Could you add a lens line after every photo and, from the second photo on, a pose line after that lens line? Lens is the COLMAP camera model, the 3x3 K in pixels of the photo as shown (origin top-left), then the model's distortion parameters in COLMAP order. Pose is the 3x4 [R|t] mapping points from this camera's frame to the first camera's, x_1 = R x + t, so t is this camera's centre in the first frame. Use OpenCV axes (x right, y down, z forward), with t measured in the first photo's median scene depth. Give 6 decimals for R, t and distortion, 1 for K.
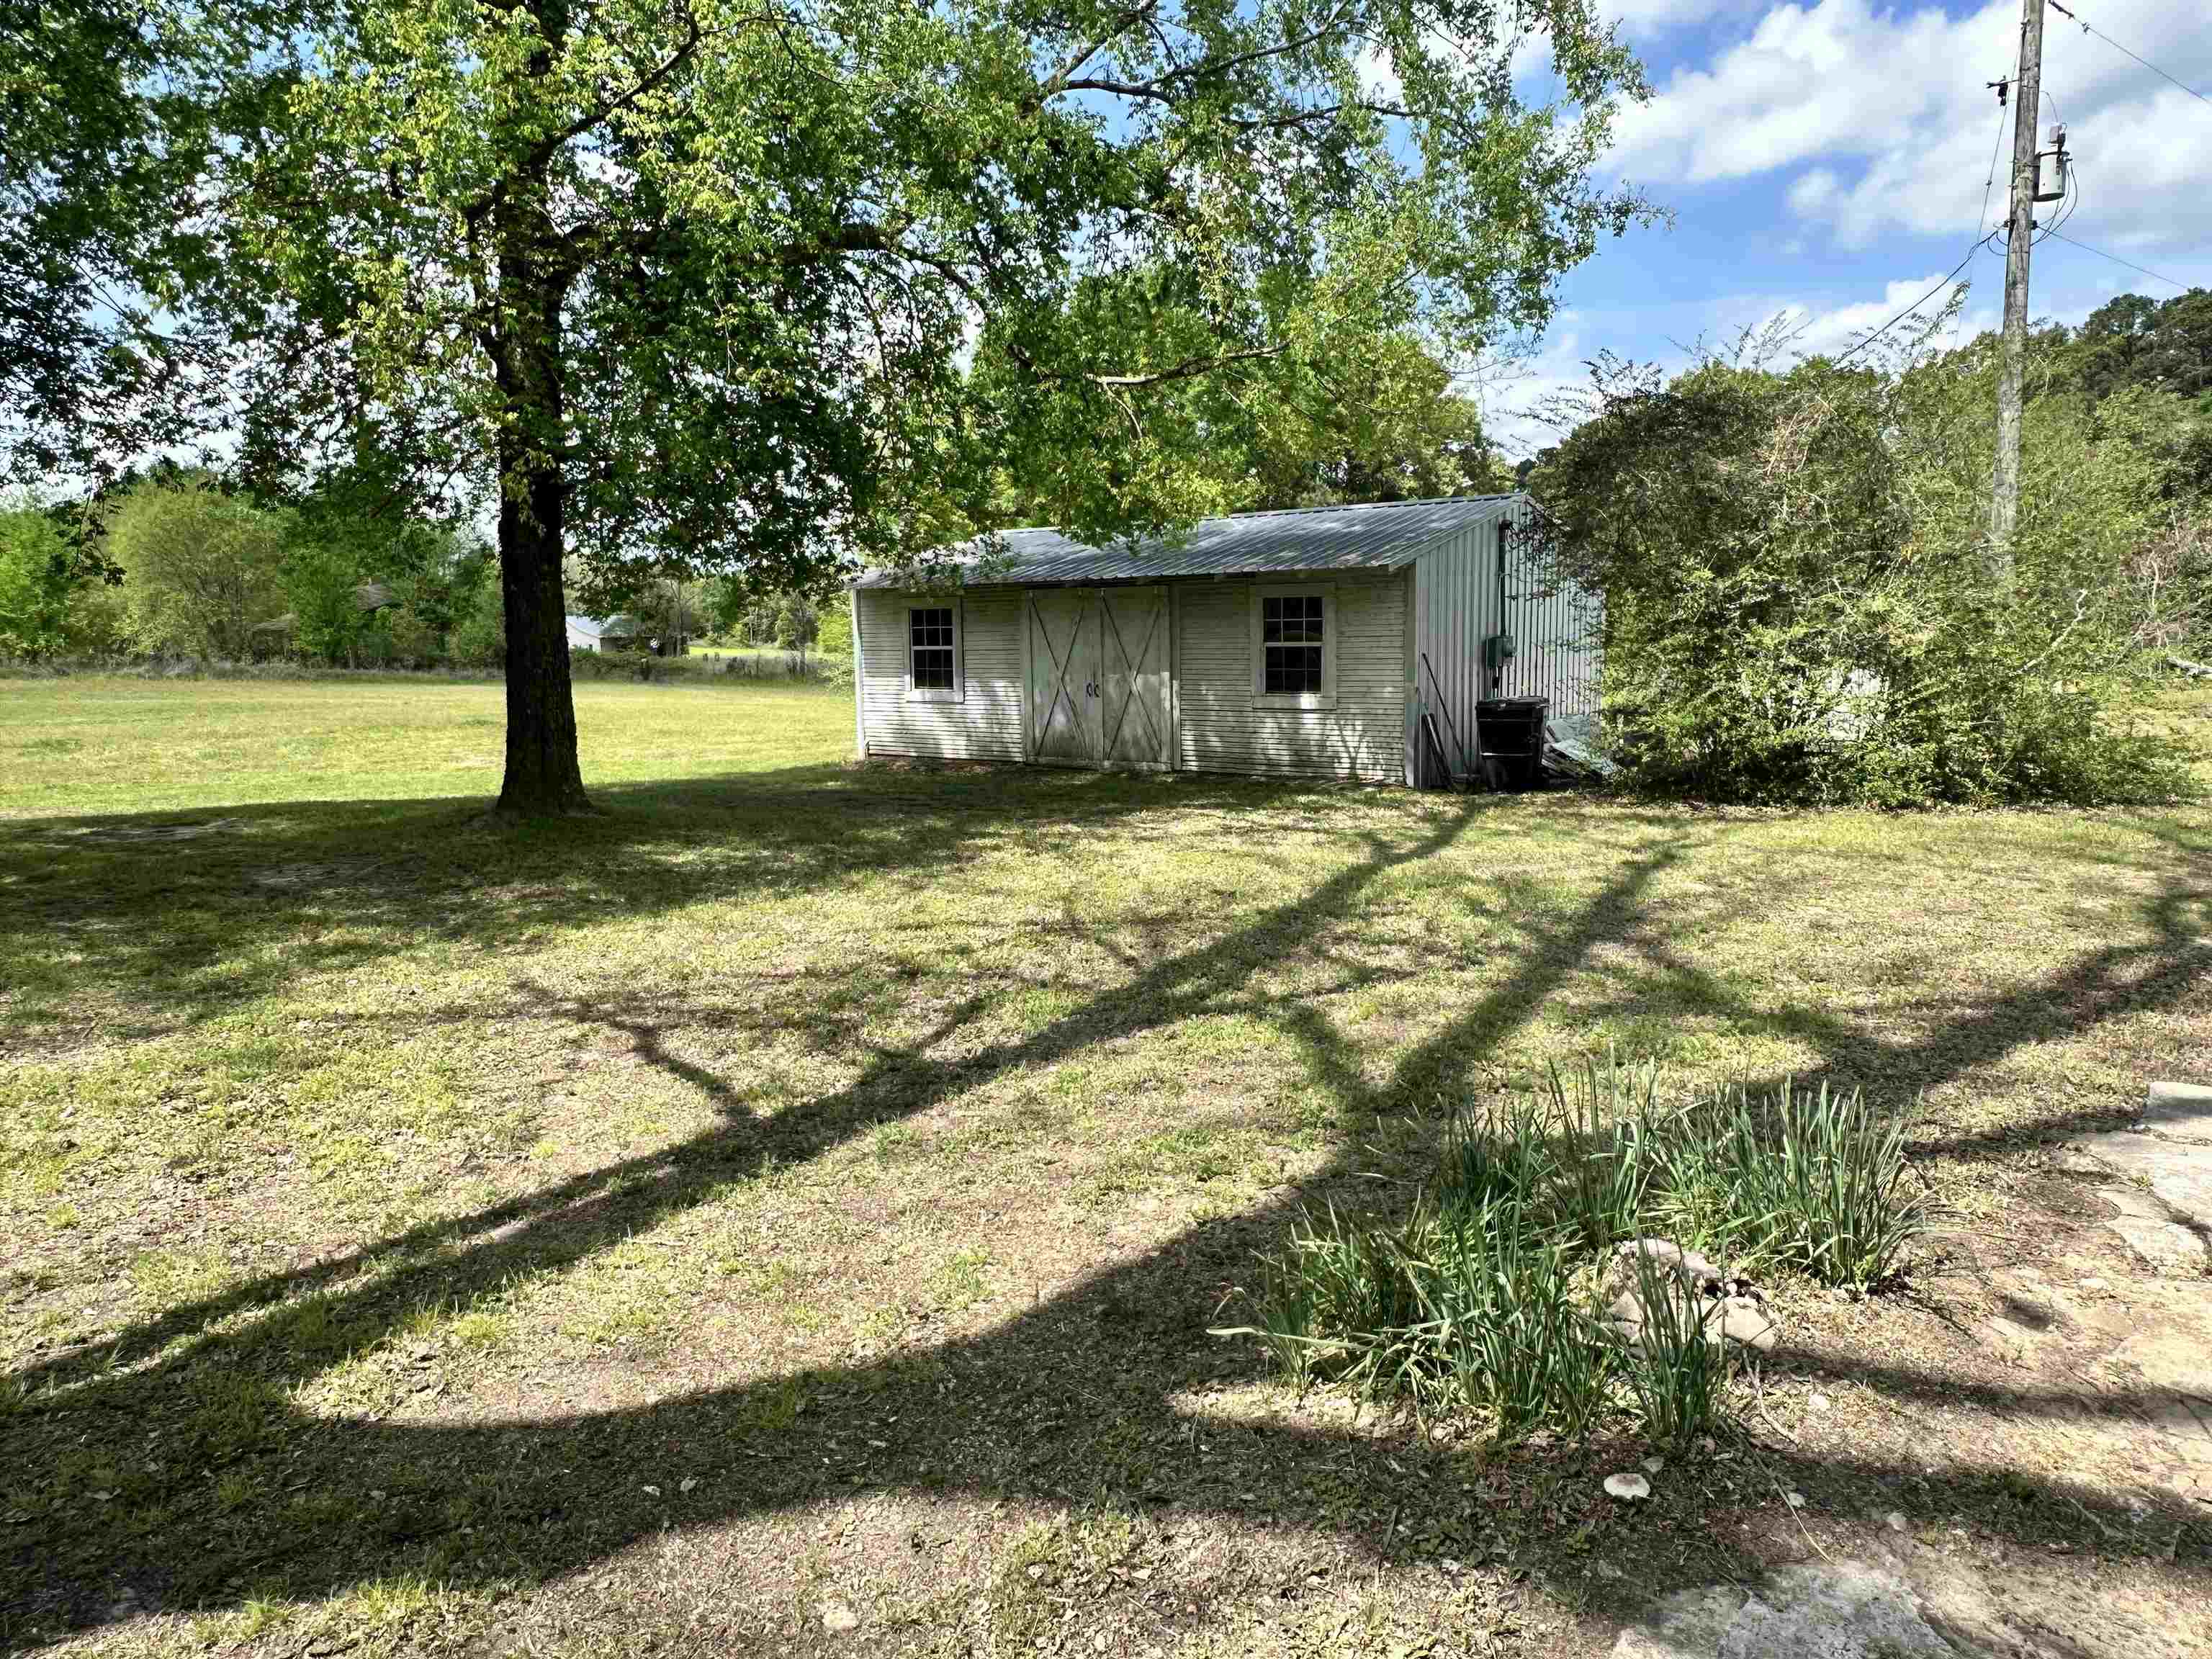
lens RADIAL K [[1481.4, 0, 1109.4], [0, 1481.4, 833.1], [0, 0, 1]] dist [-0.007492, -0.003061]
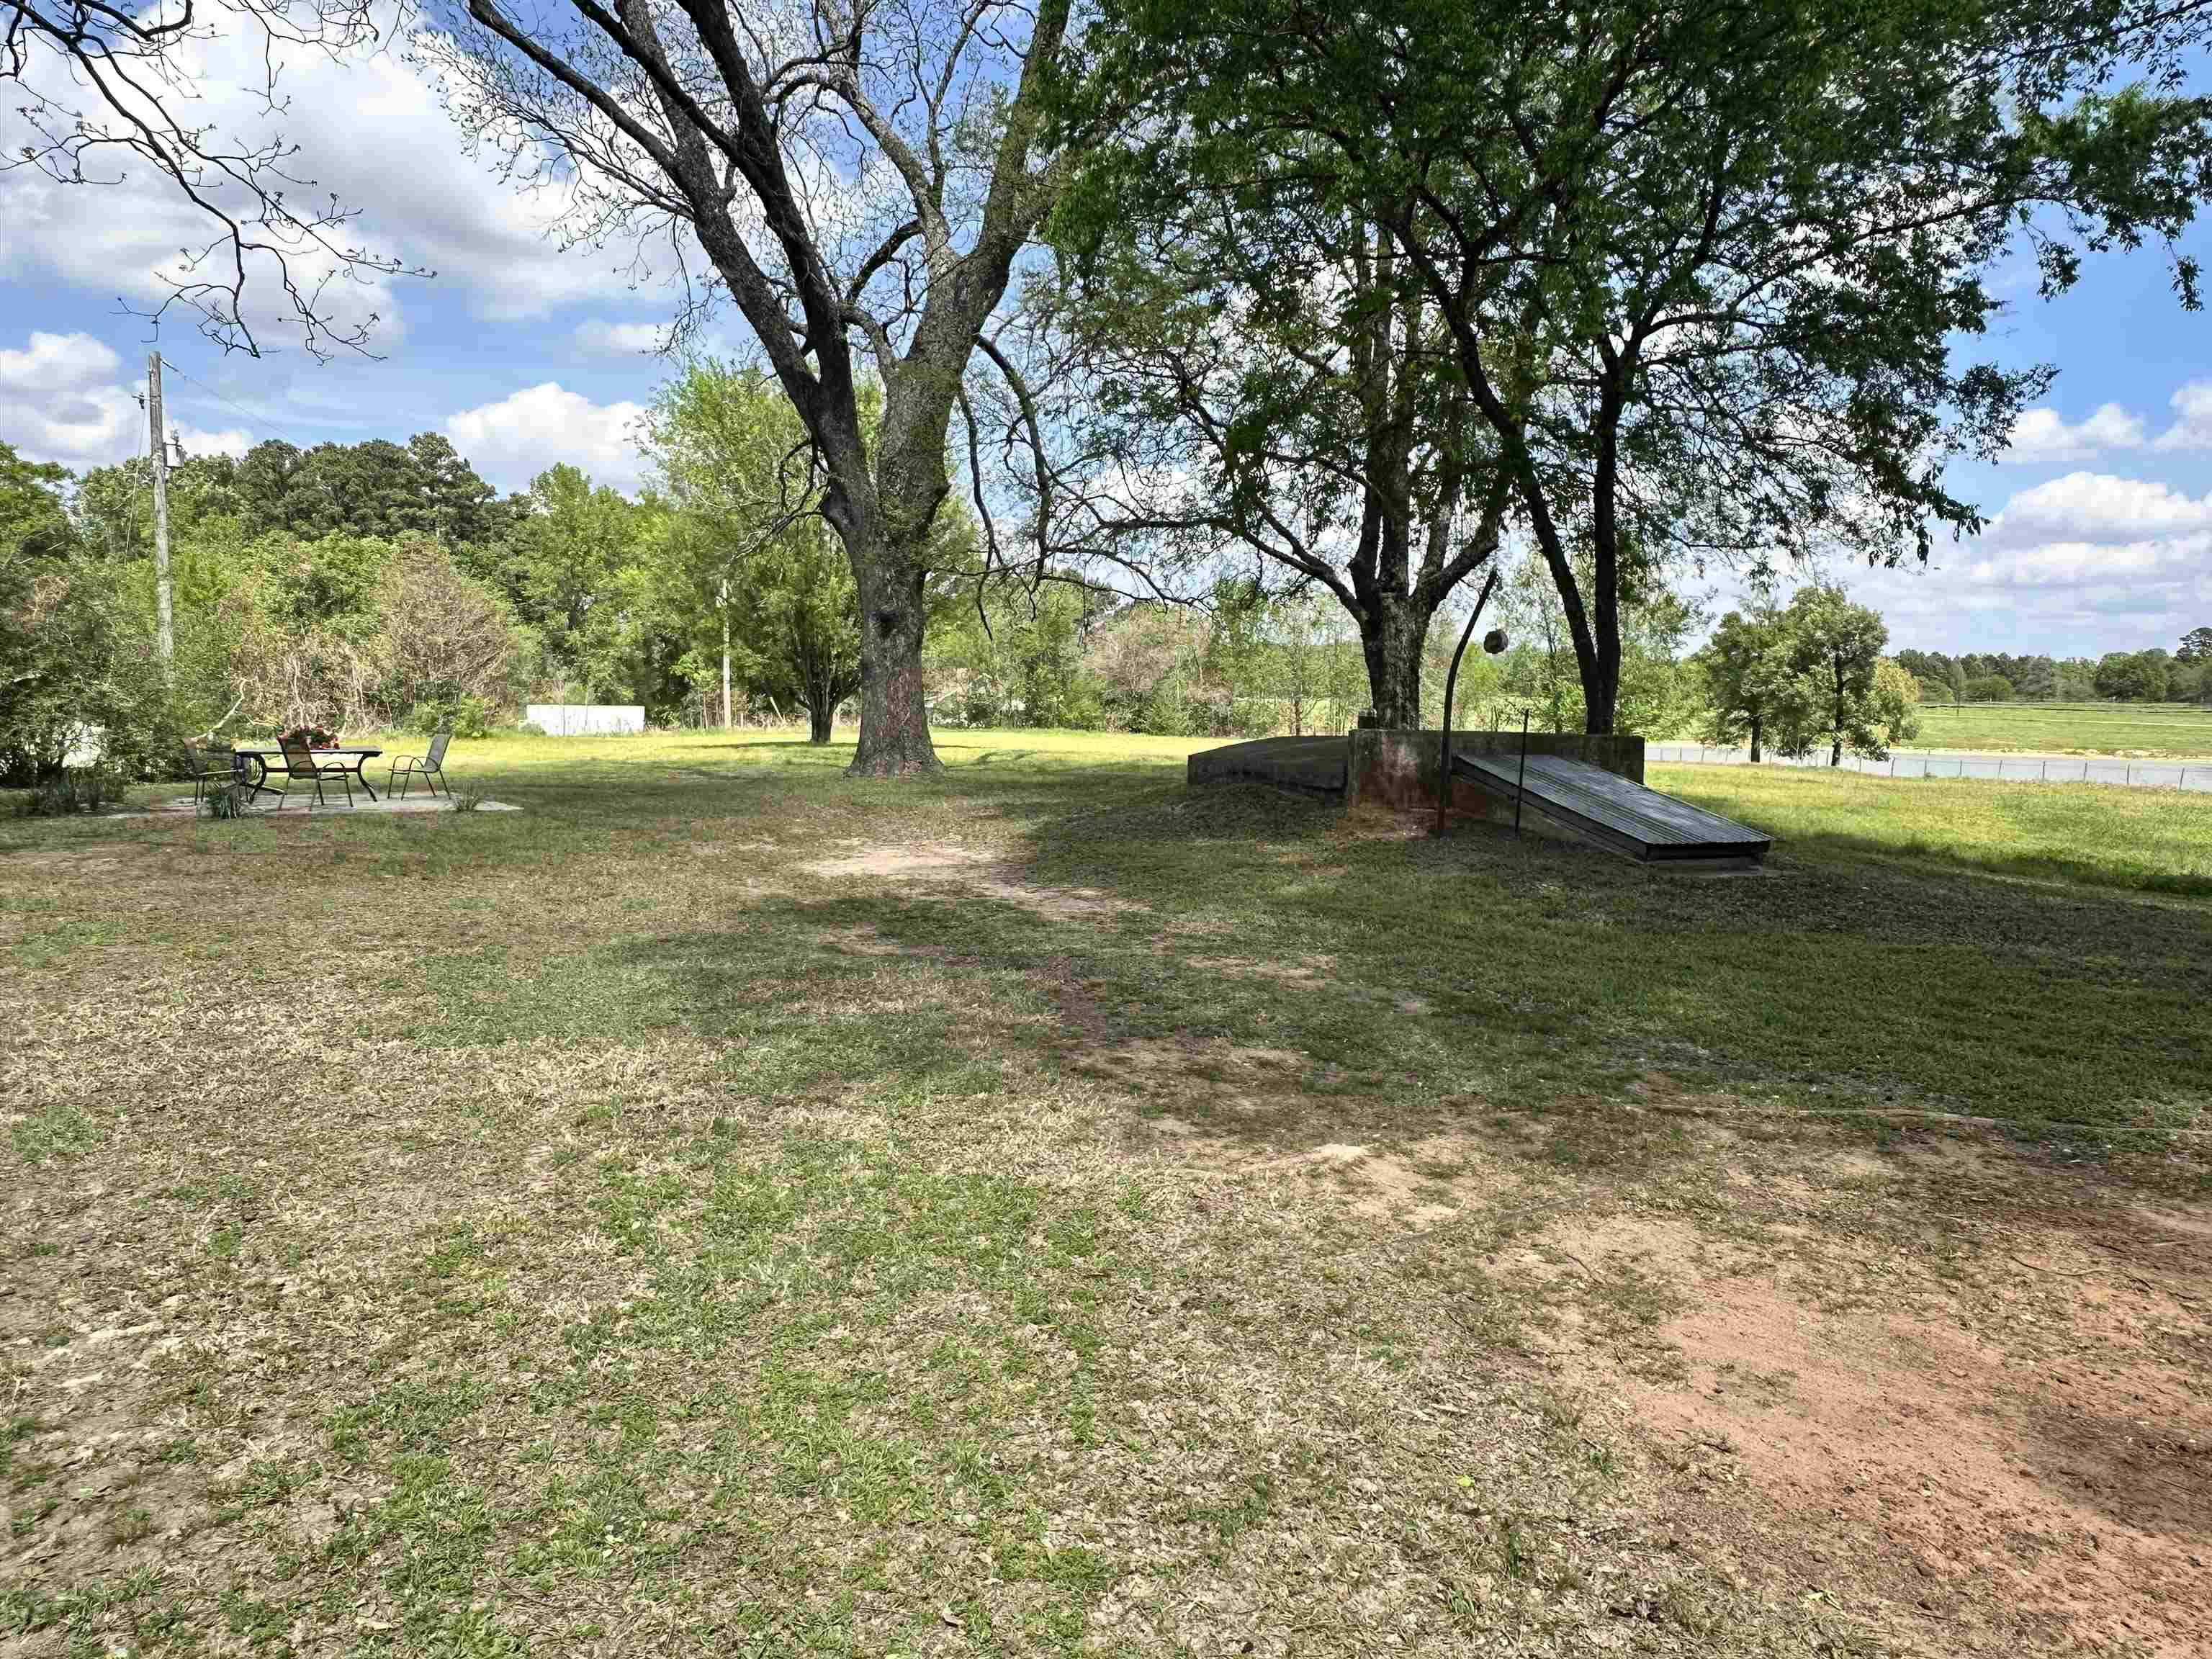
lens RADIAL K [[1481.4, 0, 1106.2], [0, 1481.4, 831.2], [0, 0, 1]] dist [-0.007492, -0.003061]
pose [[0.470786, -0.058383, 0.880314, -0.188641], [0.107300, 0.994190, 0.008552, 0.051764], [-0.875698, 0.090431, 0.474315, -0.348466]]
